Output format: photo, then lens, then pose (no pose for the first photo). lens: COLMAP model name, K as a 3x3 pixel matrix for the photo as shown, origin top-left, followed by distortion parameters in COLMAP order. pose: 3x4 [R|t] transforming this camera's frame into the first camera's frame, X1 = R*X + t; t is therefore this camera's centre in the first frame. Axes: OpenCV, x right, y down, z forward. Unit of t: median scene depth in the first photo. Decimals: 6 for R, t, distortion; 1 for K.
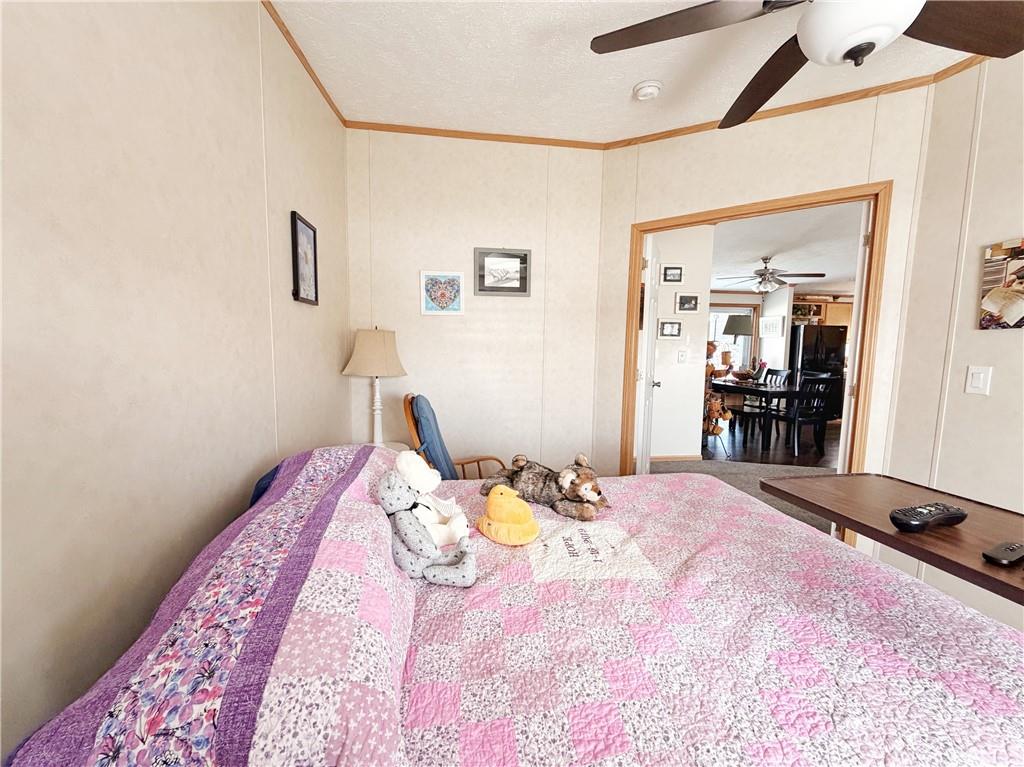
lens RADIAL K [[408.6, 0, 507.9], [0, 408.6, 385.5], [0, 0, 1]] dist [-0.001132, -0.000021]
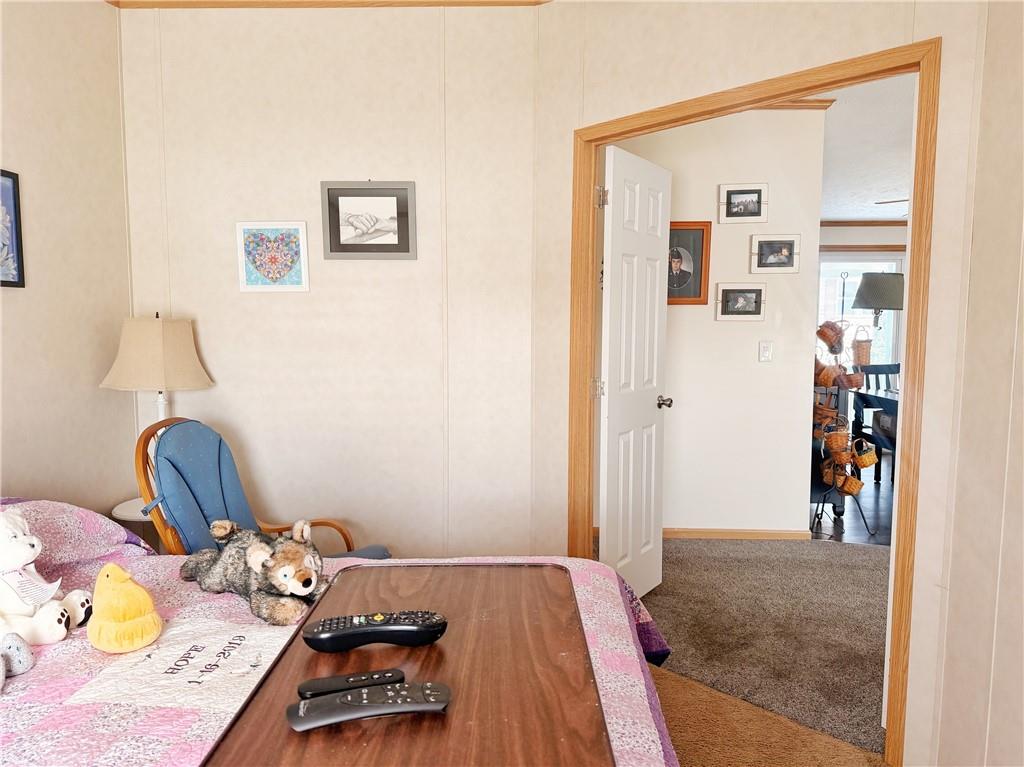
lens RADIAL K [[719.6, 0, 513.1], [0, 719.6, 387.5], [0, 0, 1]] dist [0.075568, -0.106657]
pose [[0.985546, 0.003983, -0.169363, 0.383524], [-0.005250, 0.999962, -0.007031, -0.018533], [0.169328, 0.007818, 0.985529, -0.034865]]
